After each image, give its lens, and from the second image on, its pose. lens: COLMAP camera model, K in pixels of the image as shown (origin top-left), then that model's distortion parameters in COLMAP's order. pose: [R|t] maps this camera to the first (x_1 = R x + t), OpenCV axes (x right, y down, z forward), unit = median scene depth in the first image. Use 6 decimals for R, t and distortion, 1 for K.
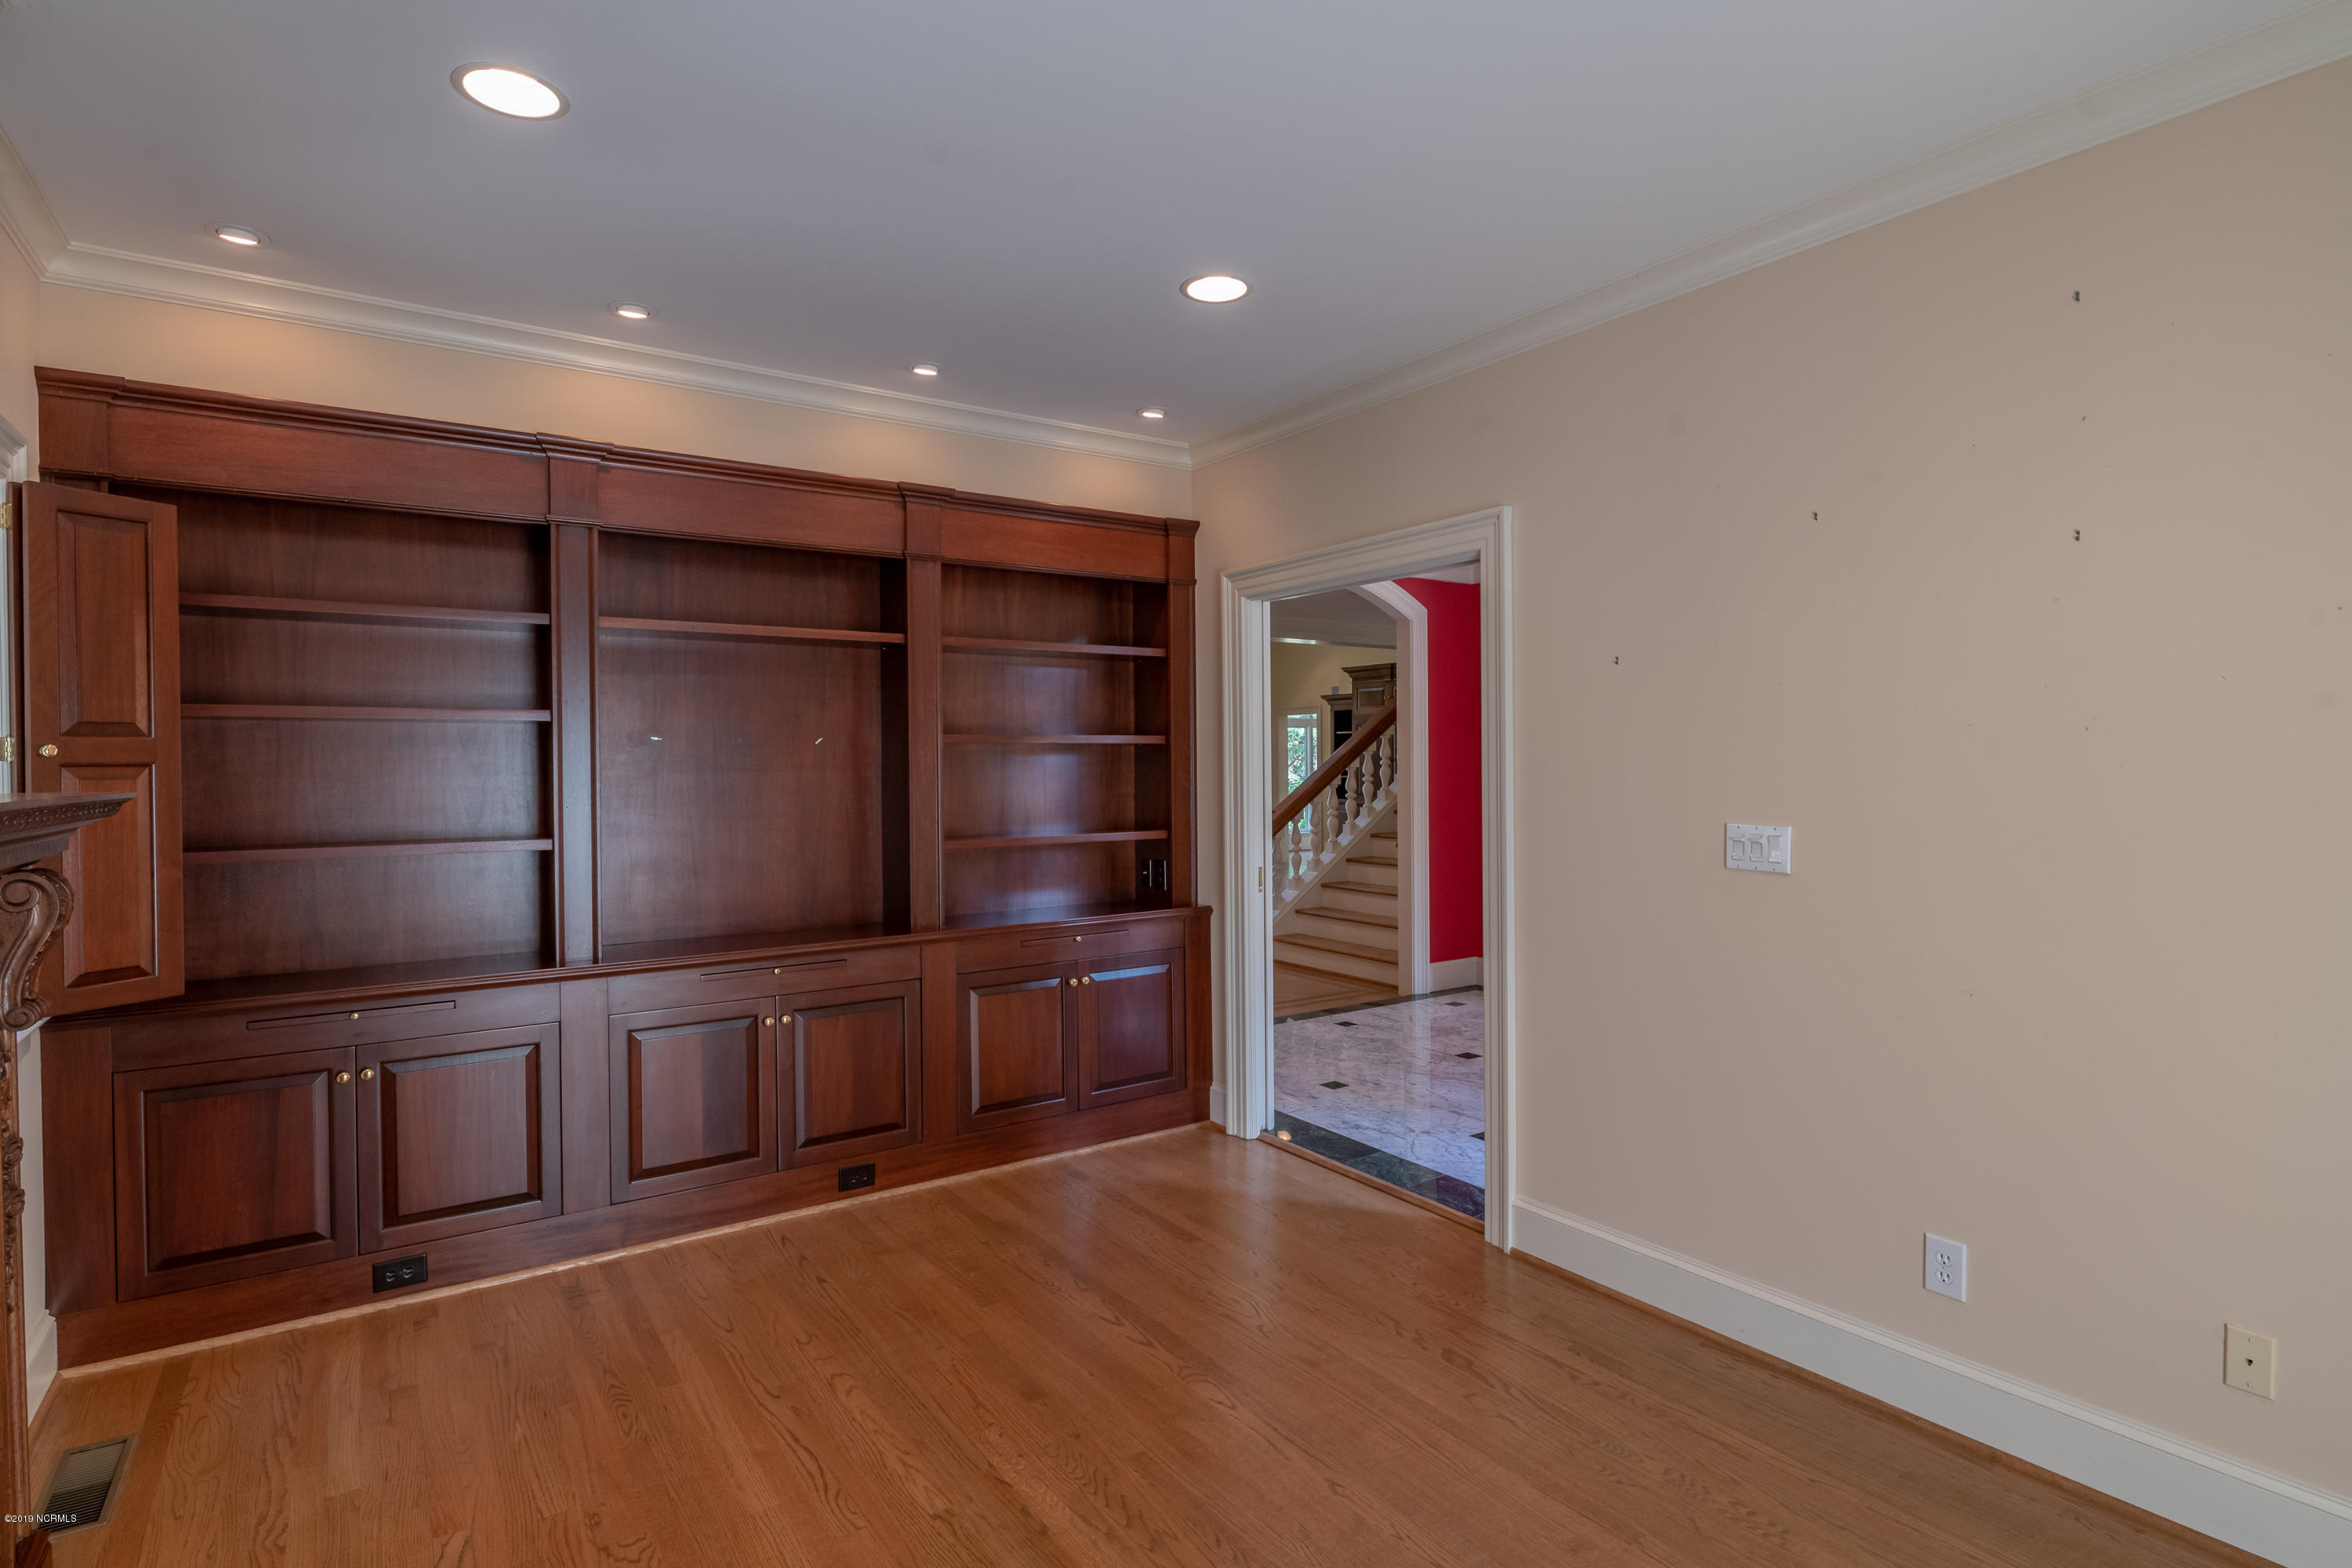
lens RADIAL K [[1184.9, 0, 1177.1], [0, 1184.9, 780.6], [0, 0, 1]] dist [0.006363, -0.001150]
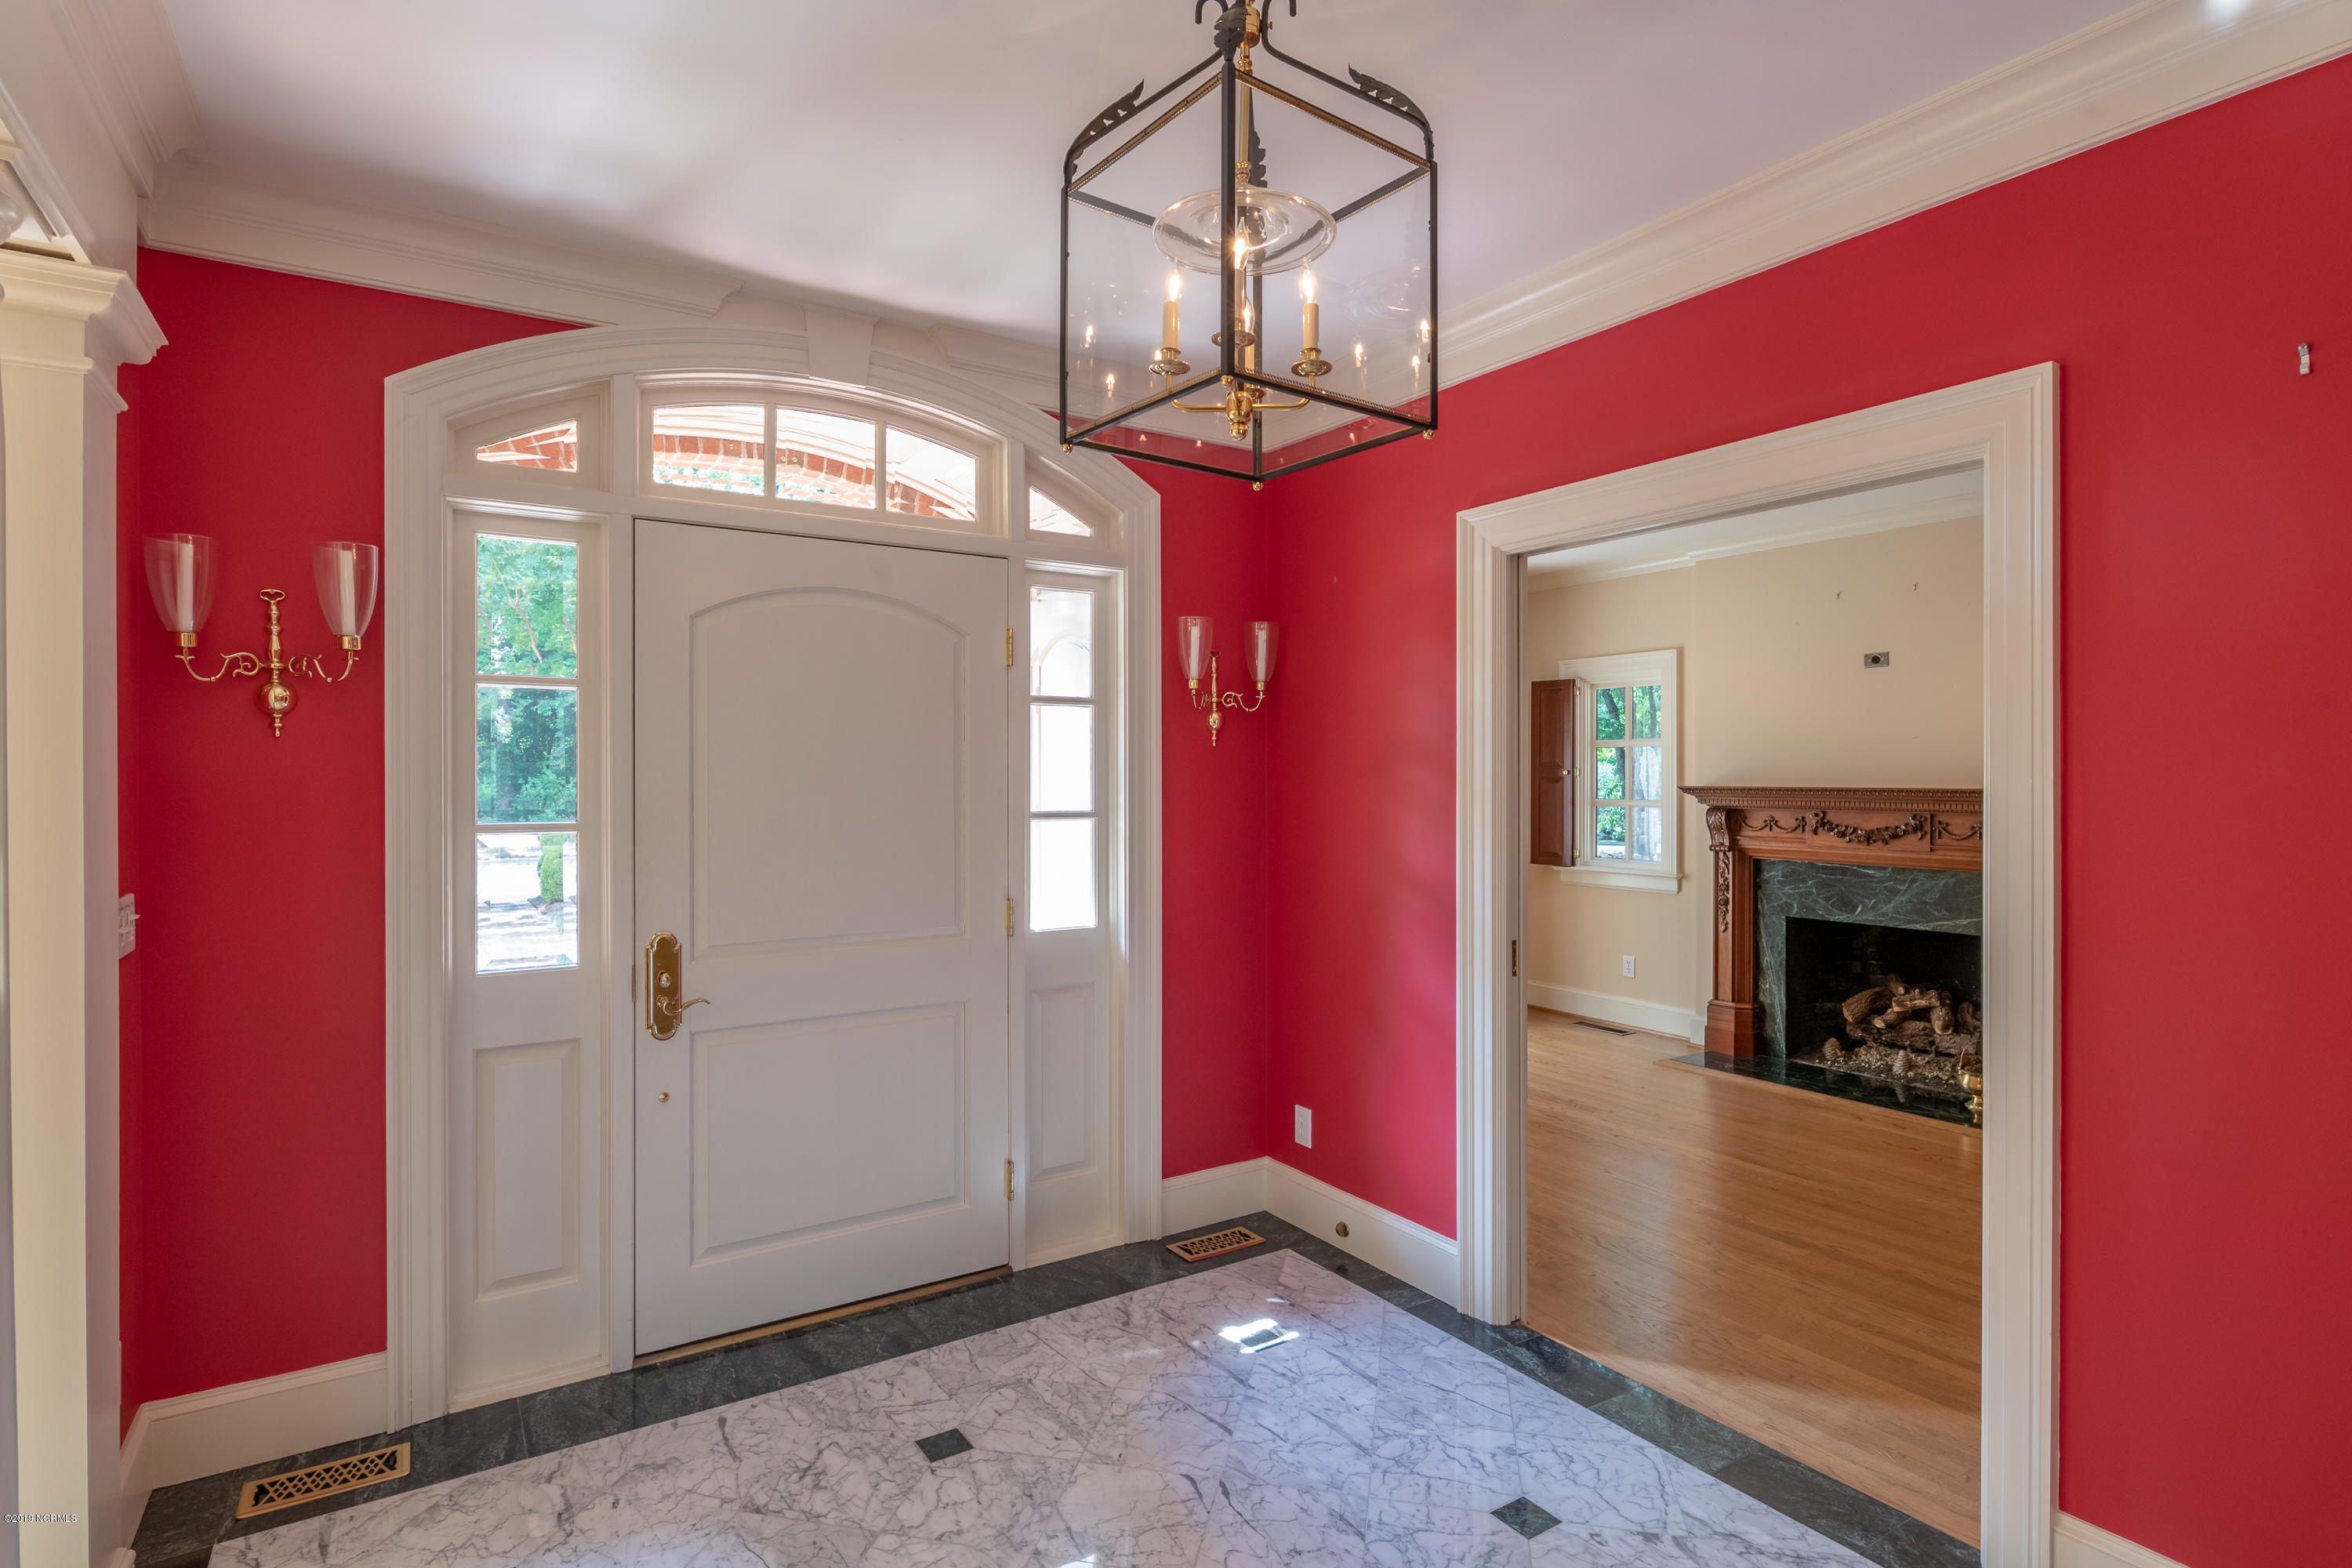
lens RADIAL K [[1184.9, 0, 1166.2], [0, 1184.9, 777.3], [0, 0, 1]] dist [0.006363, -0.001150]
pose [[-0.999331, 0.011690, 0.034661, 0.465284], [0.012321, 0.999761, 0.018055, -0.041969], [-0.034442, 0.018470, -0.999236, 1.781155]]
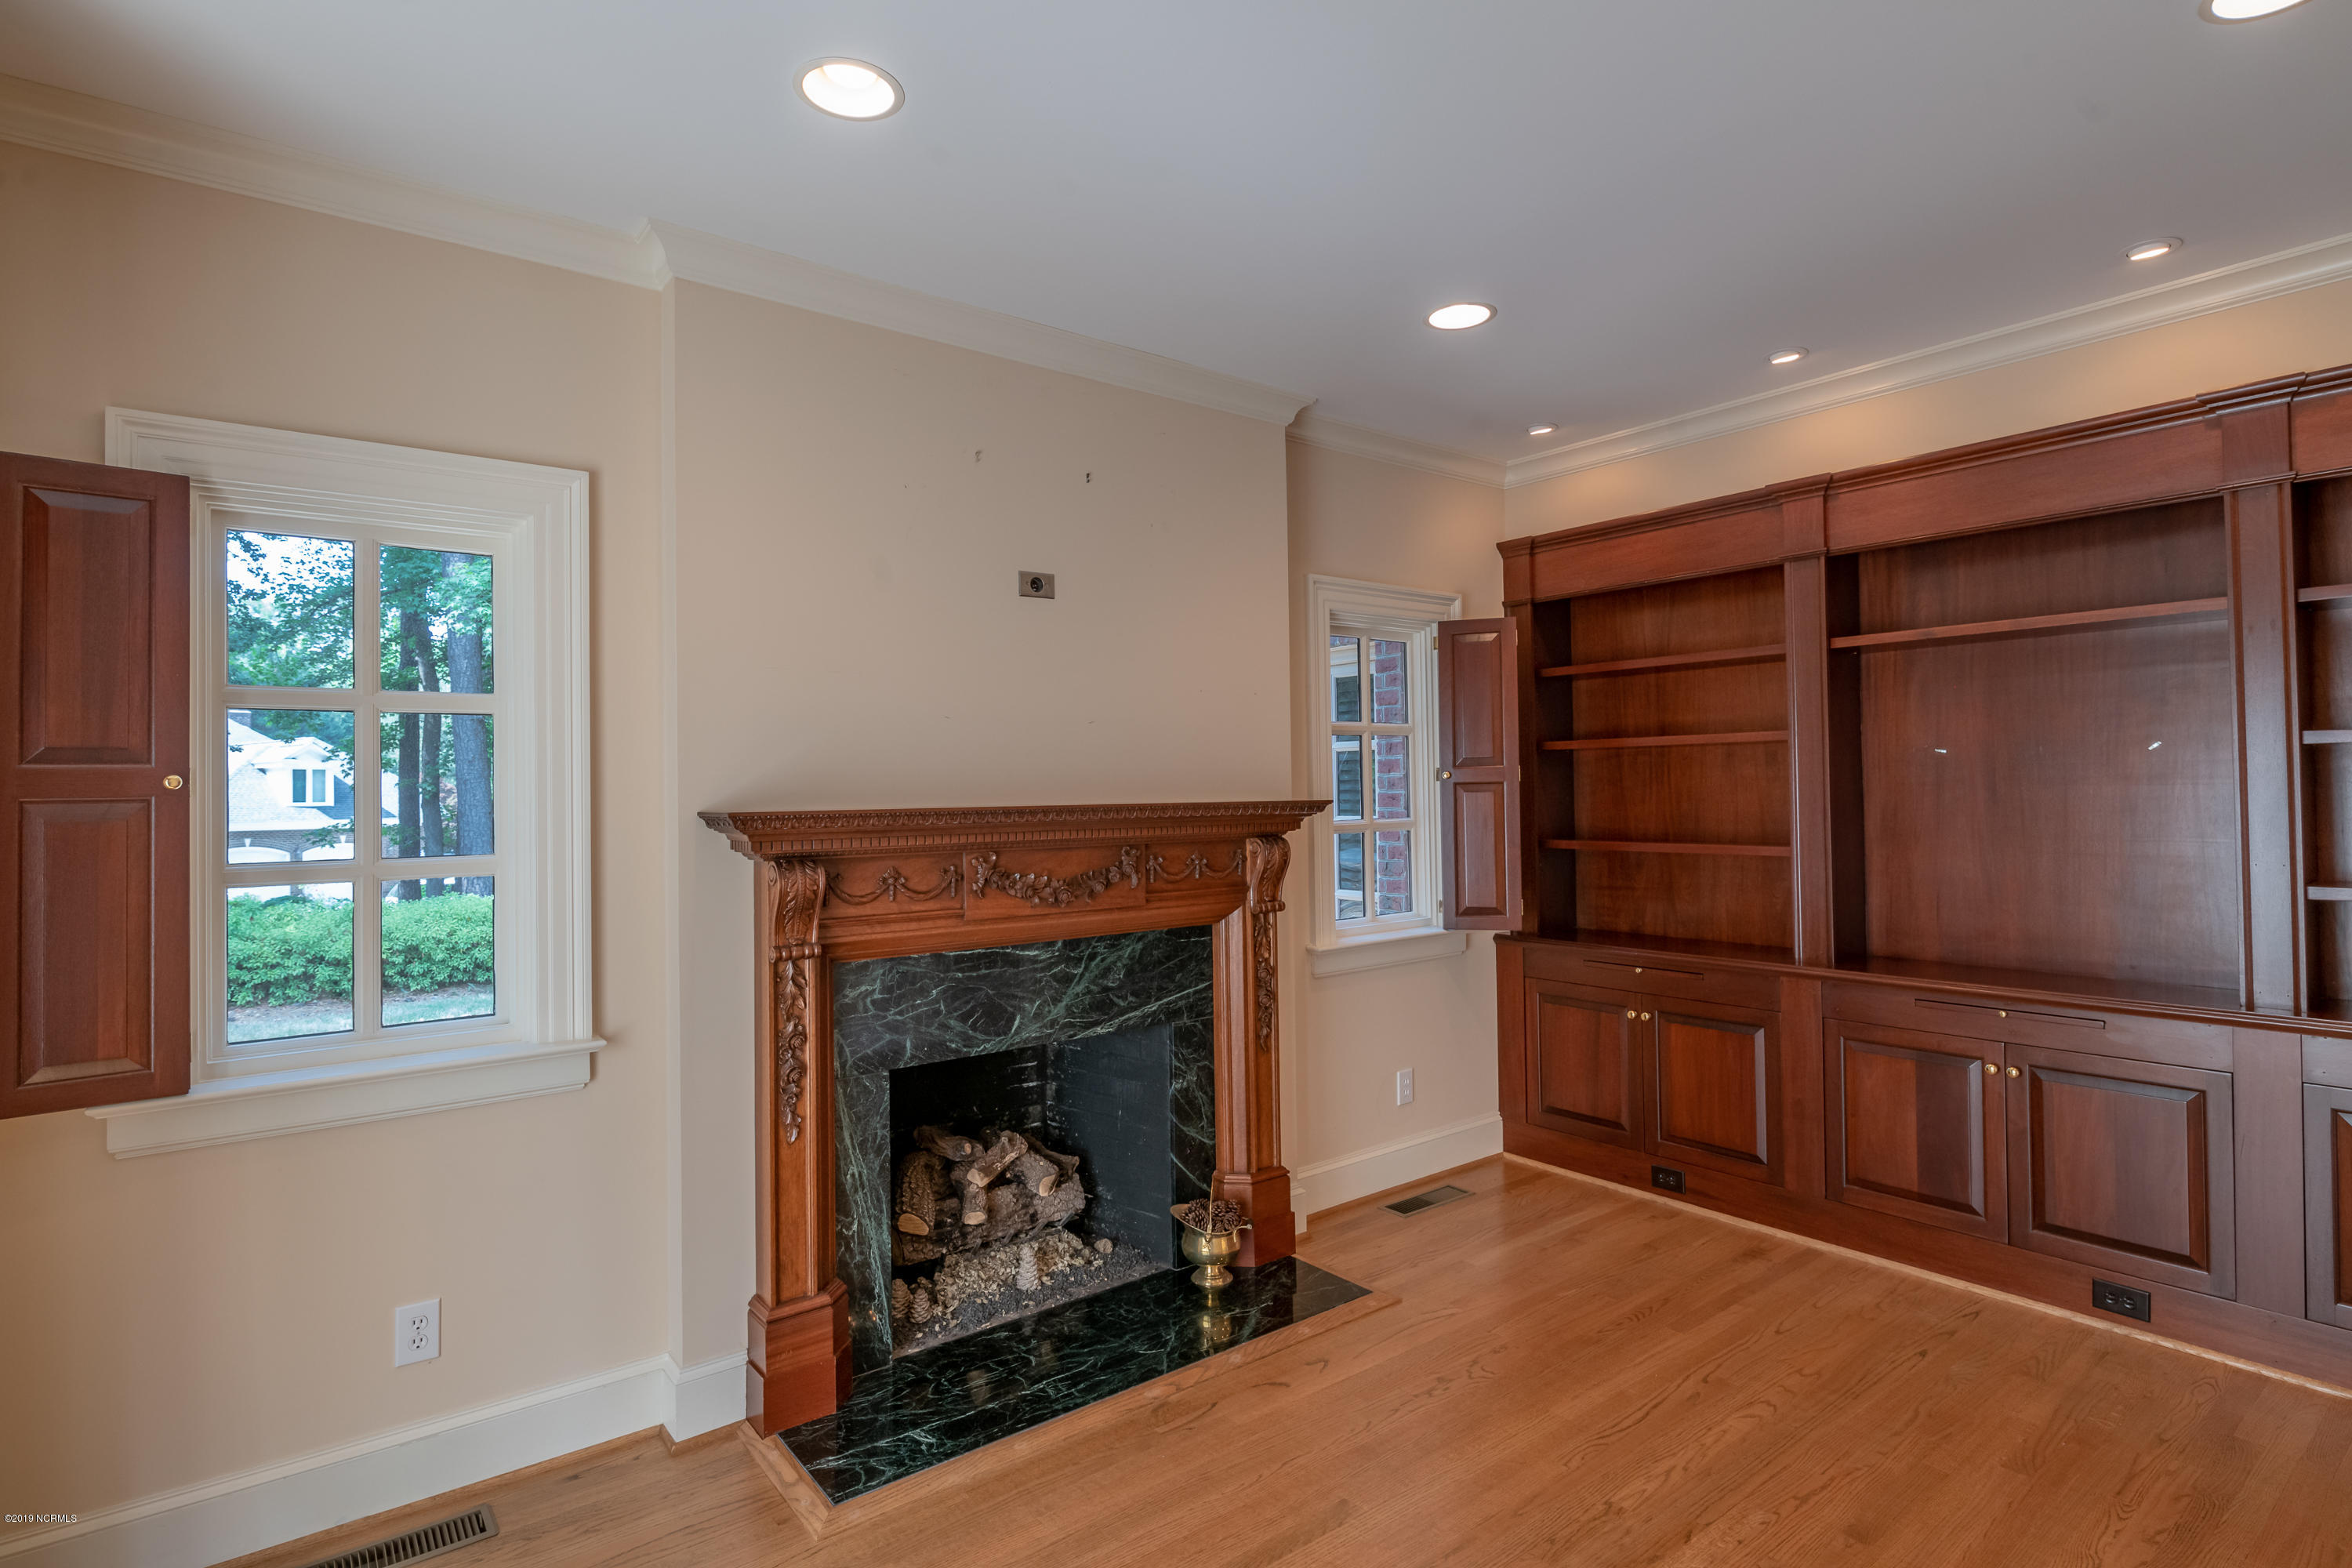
lens RADIAL K [[1184.9, 0, 1187.9], [0, 1184.9, 778.0], [0, 0, 1]] dist [0.006363, -0.001150]
pose [[0.062394, -0.003747, -0.998045, 0.491377], [-0.001352, 0.999992, -0.003839, -0.008680], [0.998051, 0.001589, 0.062388, 0.338444]]
